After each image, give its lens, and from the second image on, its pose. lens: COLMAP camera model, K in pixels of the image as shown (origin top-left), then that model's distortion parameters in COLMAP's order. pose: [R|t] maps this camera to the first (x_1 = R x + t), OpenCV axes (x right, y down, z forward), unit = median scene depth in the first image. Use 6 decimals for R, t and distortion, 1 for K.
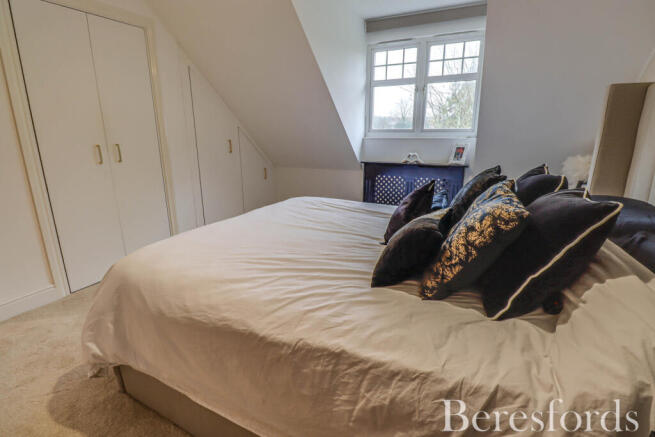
lens RADIAL K [[303.5, 0, 327.7], [0, 303.5, 215.2], [0, 0, 1]] dist [-0.007916, -0.009144]
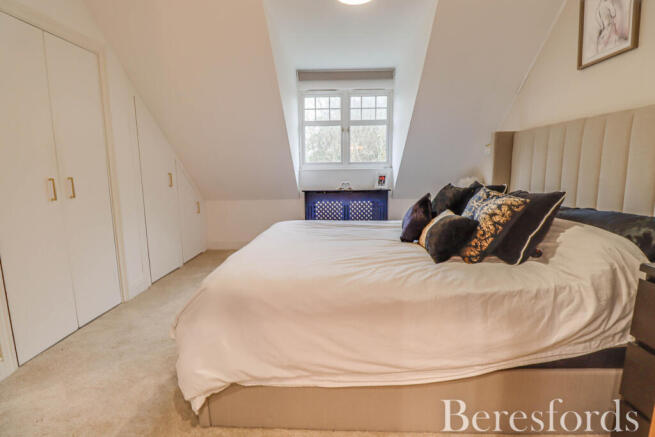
lens RADIAL K [[303.5, 0, 329.1], [0, 303.5, 216.5], [0, 0, 1]] dist [-0.007916, -0.009144]
pose [[0.909103, -0.074284, 0.409894, -0.300341], [0.118548, 0.989421, -0.083618, 0.025308], [-0.399347, 0.124609, 0.908292, -0.043742]]
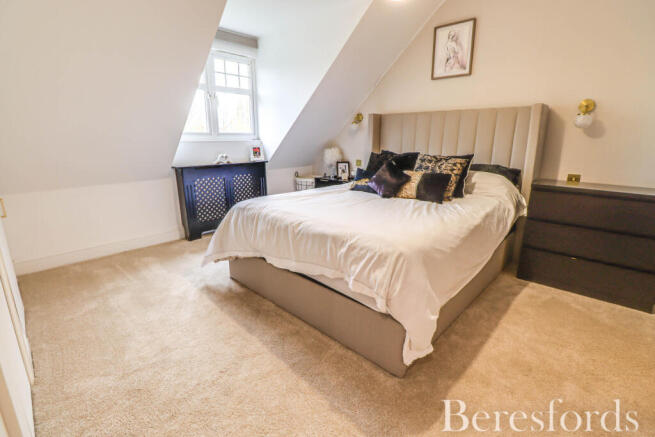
lens RADIAL K [[303.5, 0, 329.5], [0, 303.5, 214.1], [0, 0, 1]] dist [-0.007916, -0.009144]
pose [[0.289550, -0.234178, 0.928074, -0.725697], [0.251442, 0.954165, 0.162313, -0.087583], [-0.923546, 0.186359, 0.335161, 0.347793]]
